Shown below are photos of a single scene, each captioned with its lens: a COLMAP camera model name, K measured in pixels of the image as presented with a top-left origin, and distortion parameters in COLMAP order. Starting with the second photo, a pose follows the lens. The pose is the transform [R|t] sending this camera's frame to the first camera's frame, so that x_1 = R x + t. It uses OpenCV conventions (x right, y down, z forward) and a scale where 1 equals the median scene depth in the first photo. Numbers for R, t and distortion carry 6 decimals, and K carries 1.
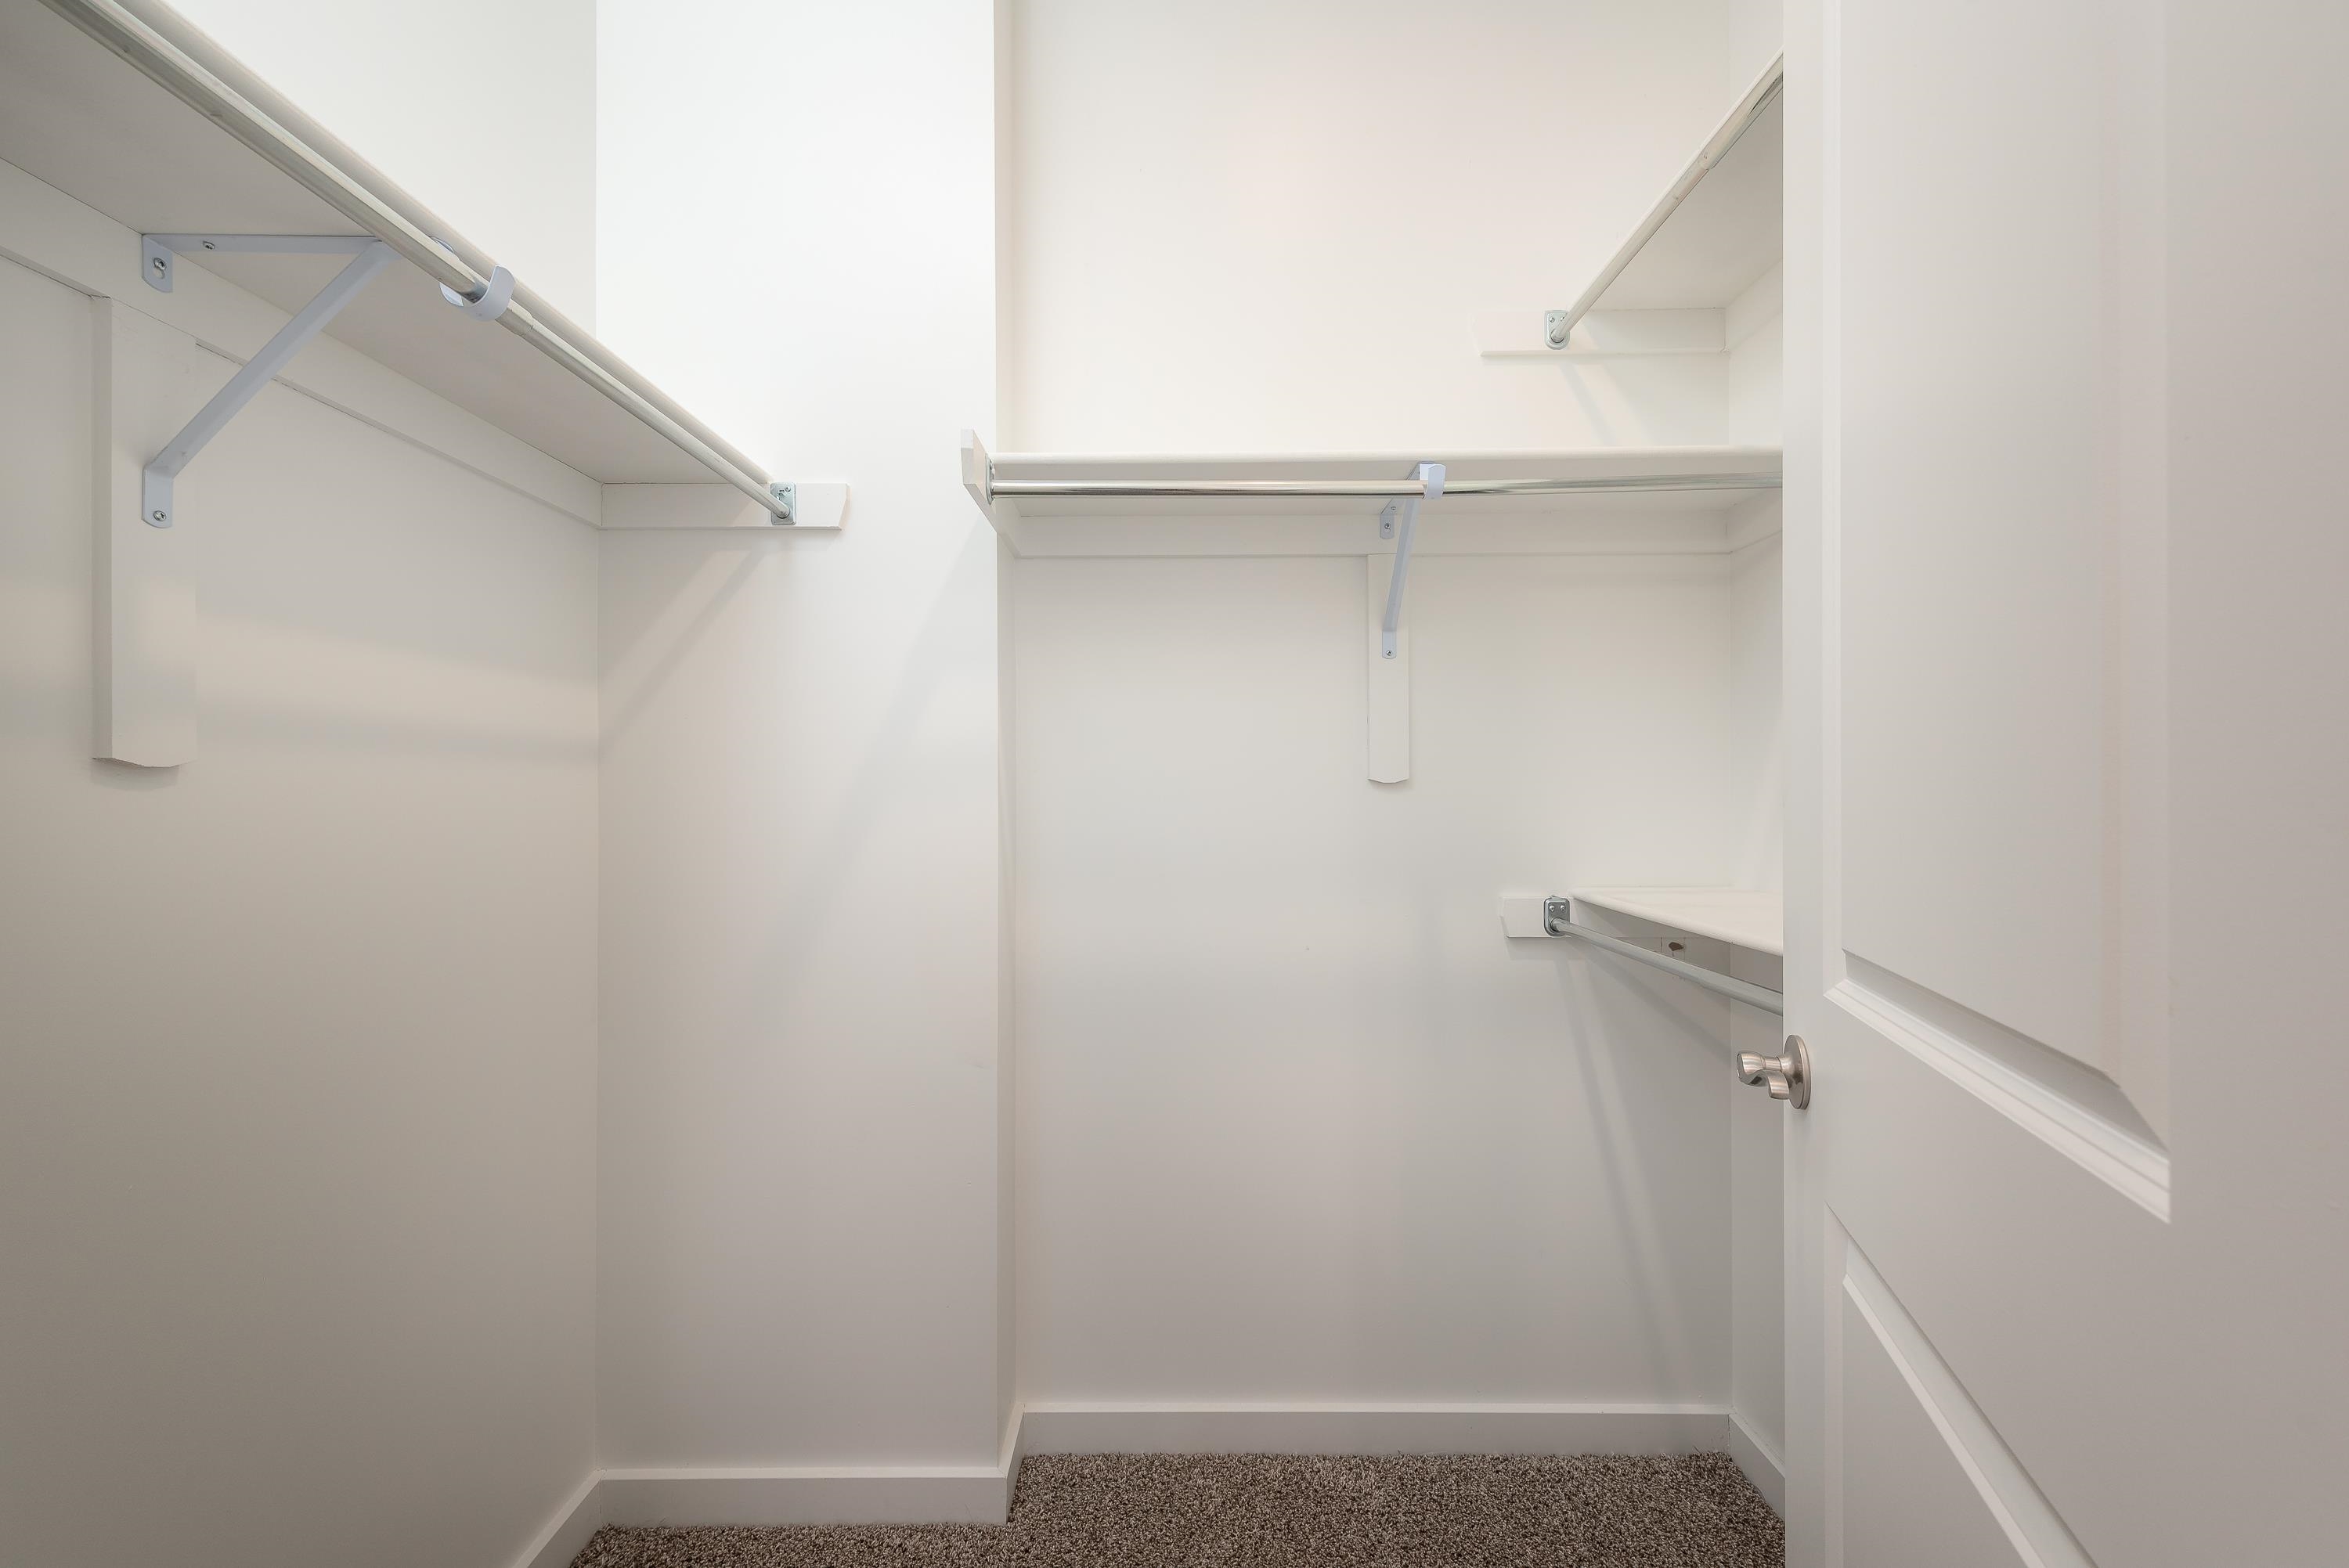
lens RADIAL K [[916.5, 0, 1167.3], [0, 916.5, 790.9], [0, 0, 1]] dist [-0.000910, -0.000558]
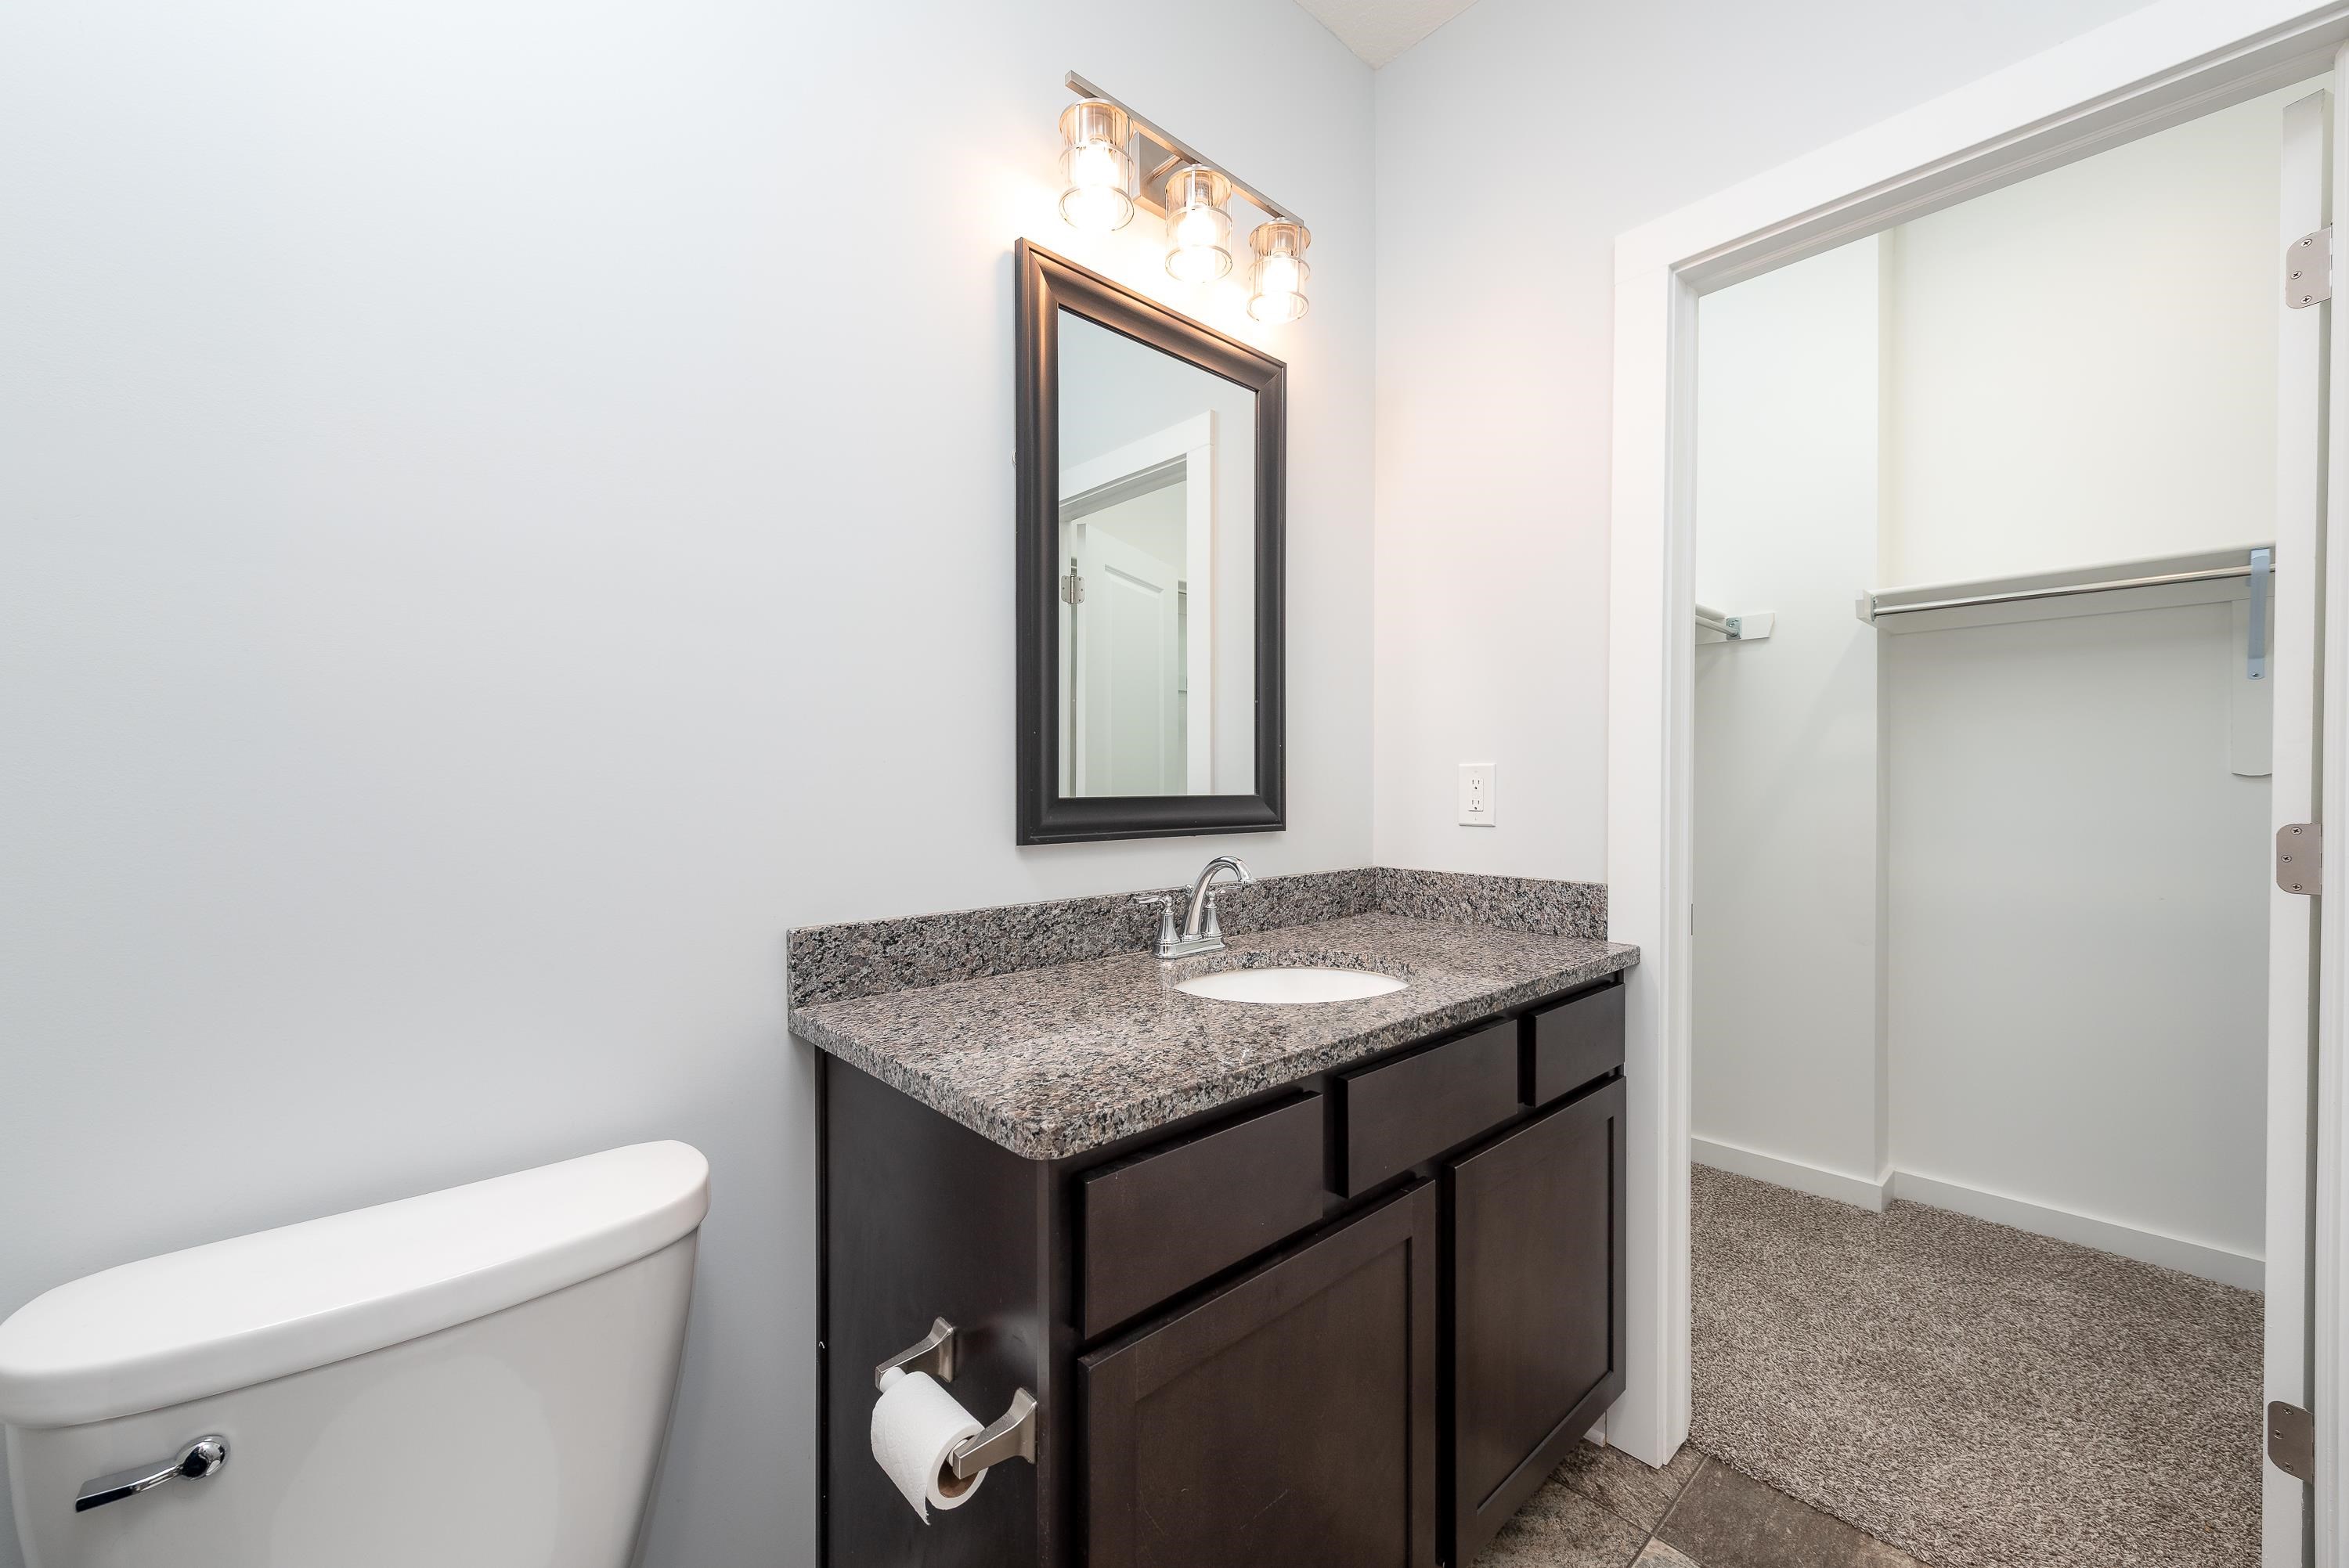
lens RADIAL K [[916.5, 0, 1162.5], [0, 916.5, 797.2], [0, 0, 1]] dist [-0.000910, -0.000558]
pose [[0.662933, 0.008485, -0.748631, 0.202179], [0.000056, 0.999935, 0.011383, 0.004540], [0.748679, -0.007588, 0.662890, -1.090192]]
